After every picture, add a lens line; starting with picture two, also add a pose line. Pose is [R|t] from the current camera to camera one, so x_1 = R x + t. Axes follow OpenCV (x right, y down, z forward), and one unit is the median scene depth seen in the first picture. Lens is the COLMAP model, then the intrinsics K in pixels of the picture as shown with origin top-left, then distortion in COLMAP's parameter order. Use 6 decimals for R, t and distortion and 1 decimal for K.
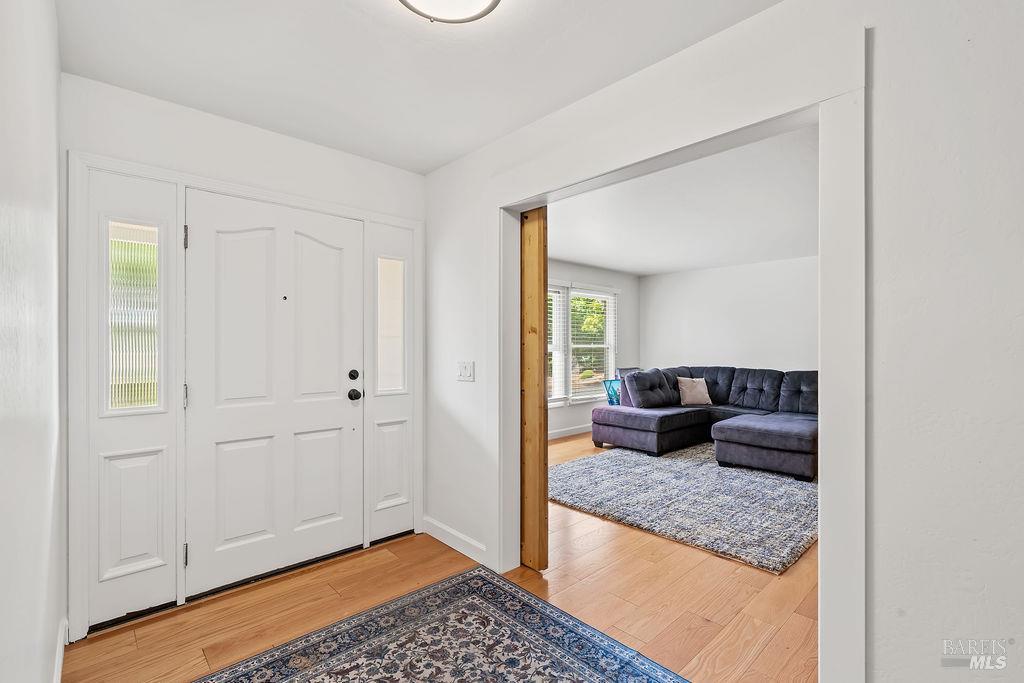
lens RADIAL K [[459.9, 0, 515.2], [0, 459.9, 341.8], [0, 0, 1]] dist [-0.007835, 0.004120]
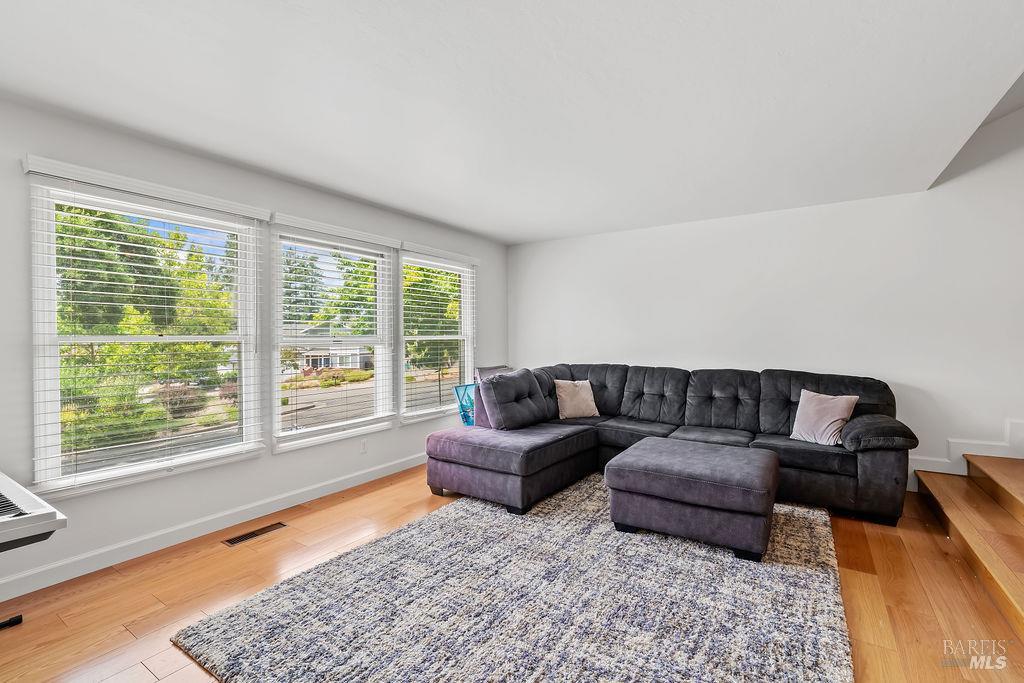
lens RADIAL K [[459.9, 0, 510.8], [0, 459.9, 339.6], [0, 0, 1]] dist [-0.007835, 0.004120]
pose [[0.972203, -0.005368, 0.234076, 0.132753], [0.002109, 0.999897, 0.014170, 0.003562], [-0.234128, -0.013282, 0.972115, 0.354611]]
